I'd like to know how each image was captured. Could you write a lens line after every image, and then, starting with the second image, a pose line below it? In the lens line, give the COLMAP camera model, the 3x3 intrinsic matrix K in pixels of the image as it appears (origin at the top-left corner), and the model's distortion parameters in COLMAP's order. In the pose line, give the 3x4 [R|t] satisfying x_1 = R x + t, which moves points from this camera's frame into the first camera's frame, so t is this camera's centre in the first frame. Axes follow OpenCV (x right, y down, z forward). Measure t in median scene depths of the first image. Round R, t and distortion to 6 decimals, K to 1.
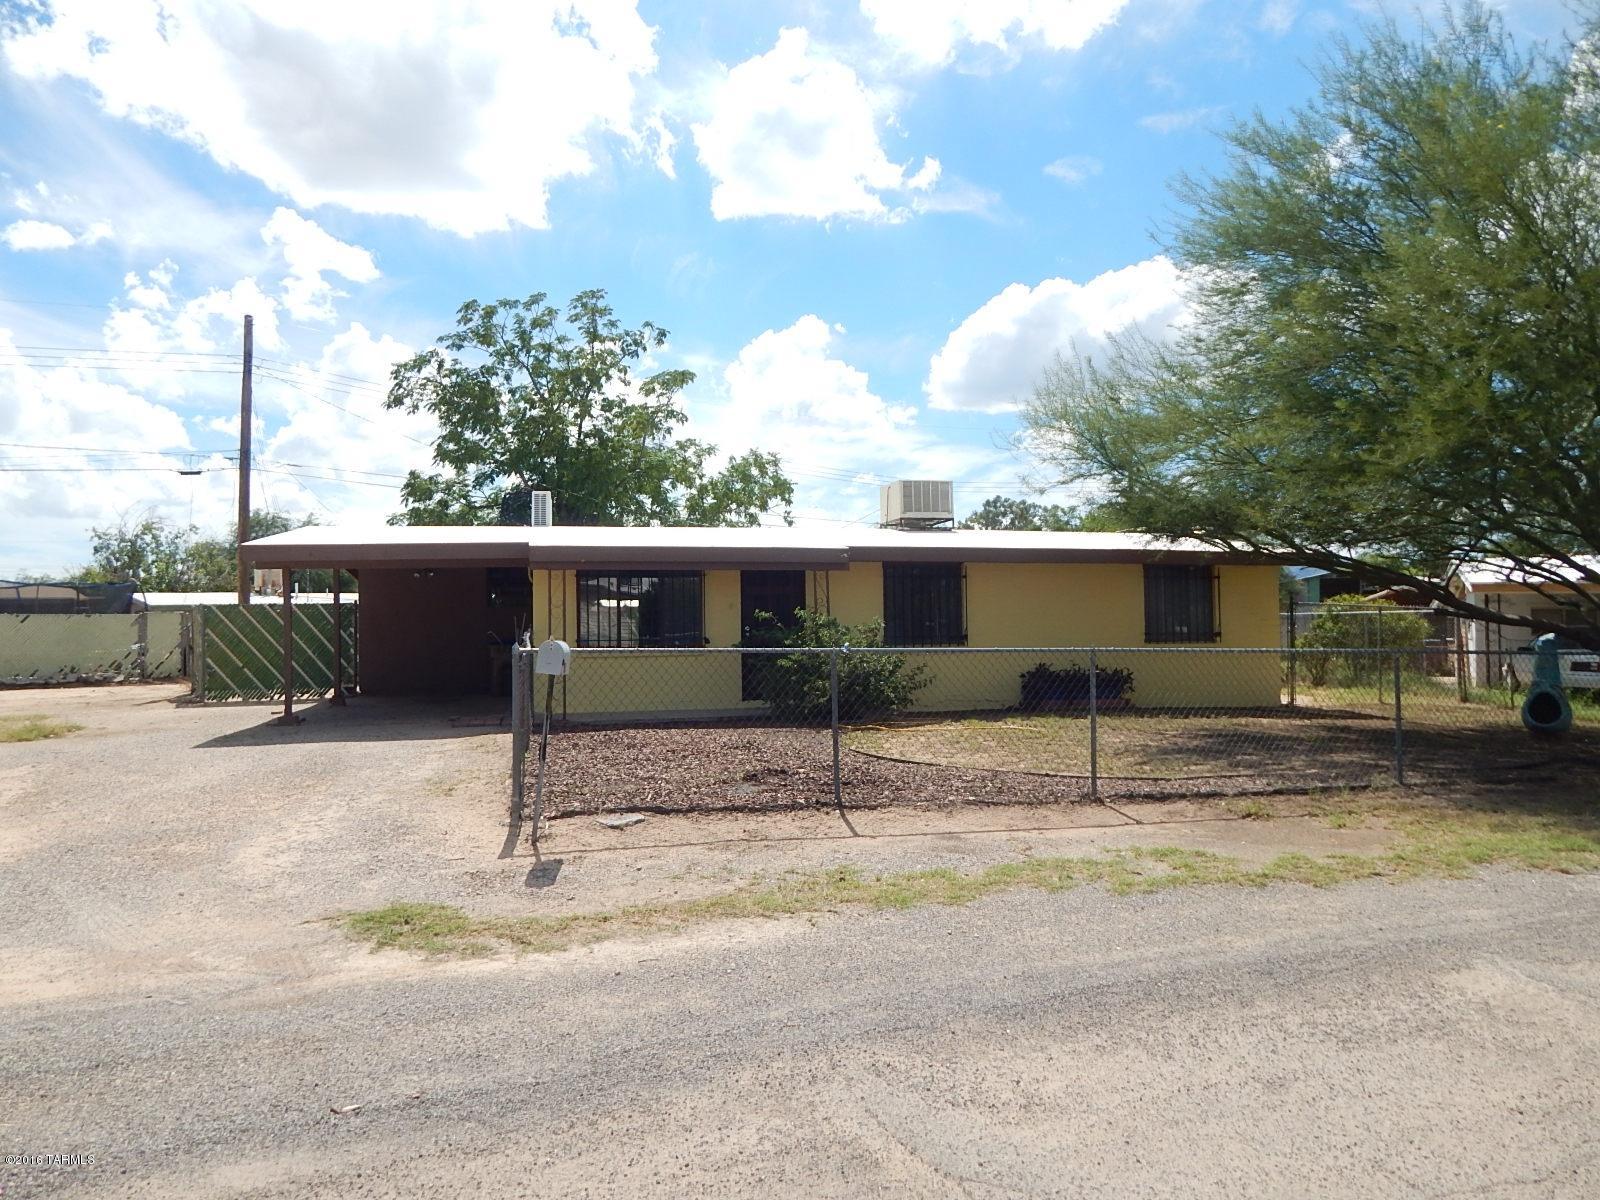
lens RADIAL K [[1011.4, 0, 798.4], [0, 1011.4, 476.8], [0, 0, 1]] dist [0.001649, -0.000180]
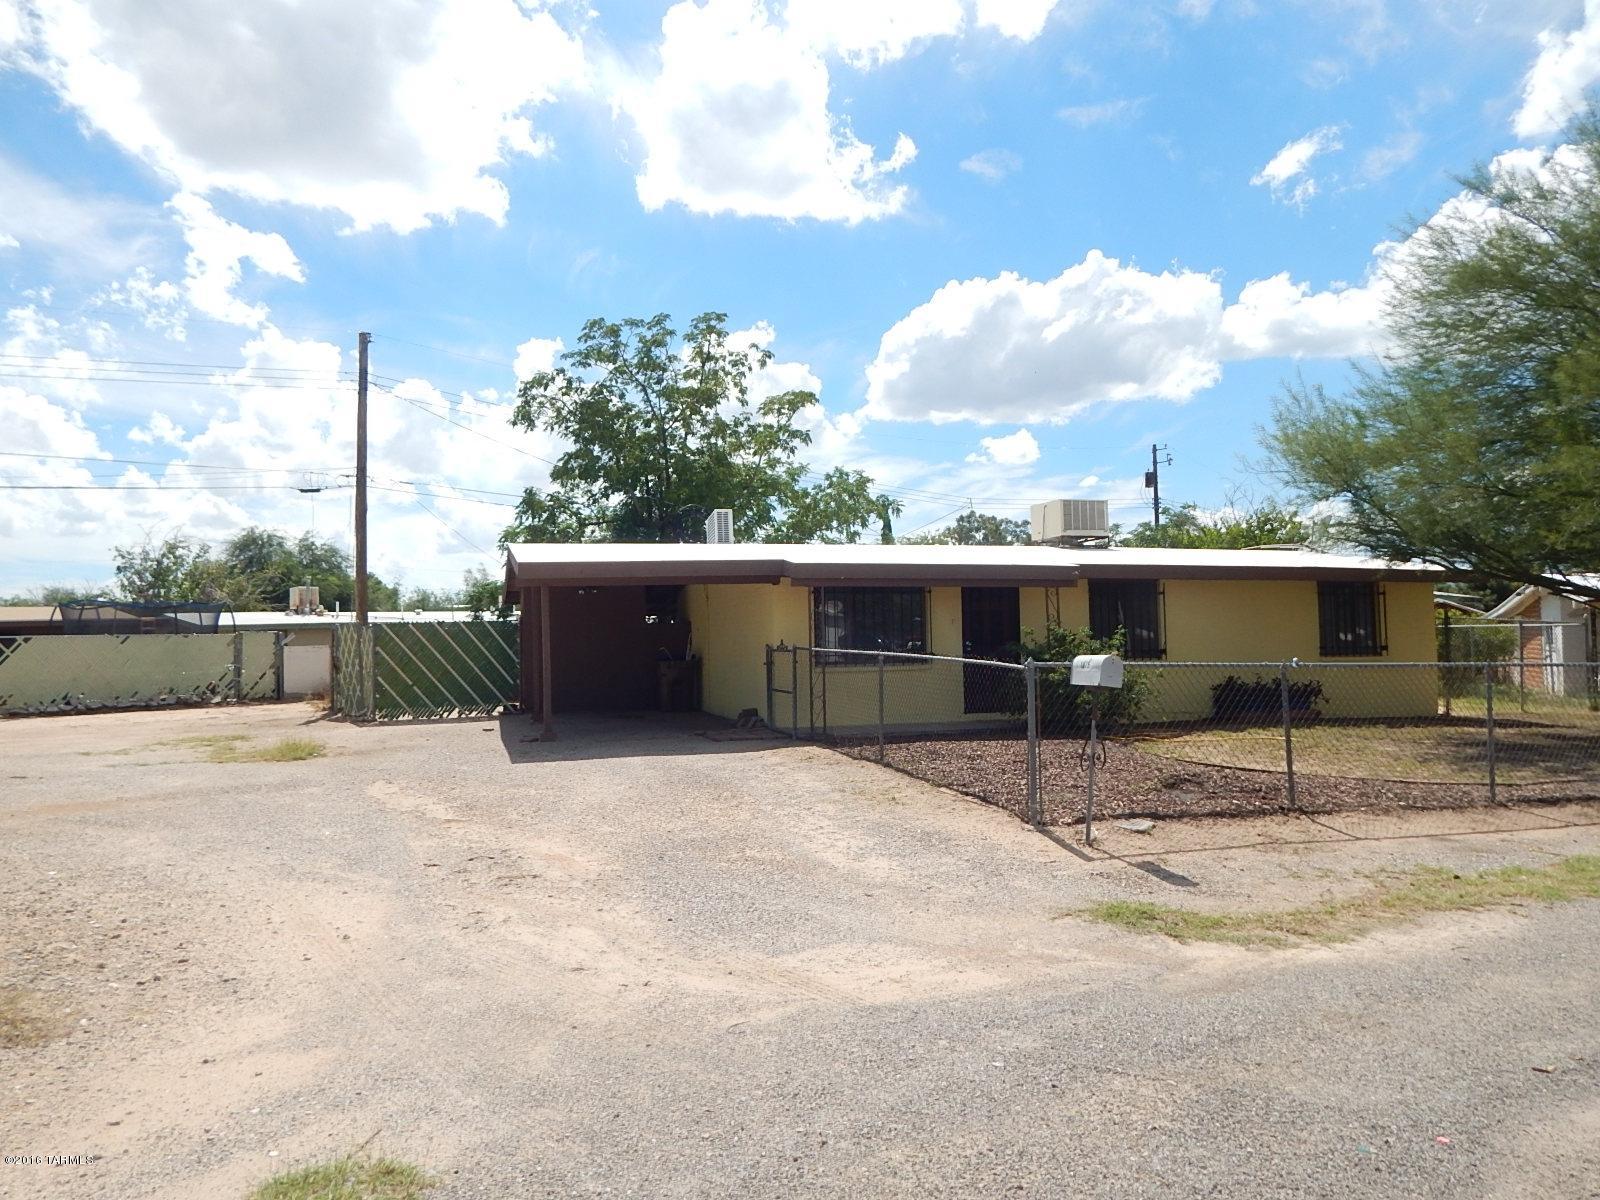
lens RADIAL K [[1007.2, 0, 799.2], [0, 1007.2, 527.9], [0, 0, 1]] dist [0.059058, -0.041907]
pose [[0.998957, -0.001134, 0.045657, -0.207851], [-0.000483, 0.999373, 0.035393, -0.003760], [-0.045669, -0.035378, 0.998330, -0.014682]]
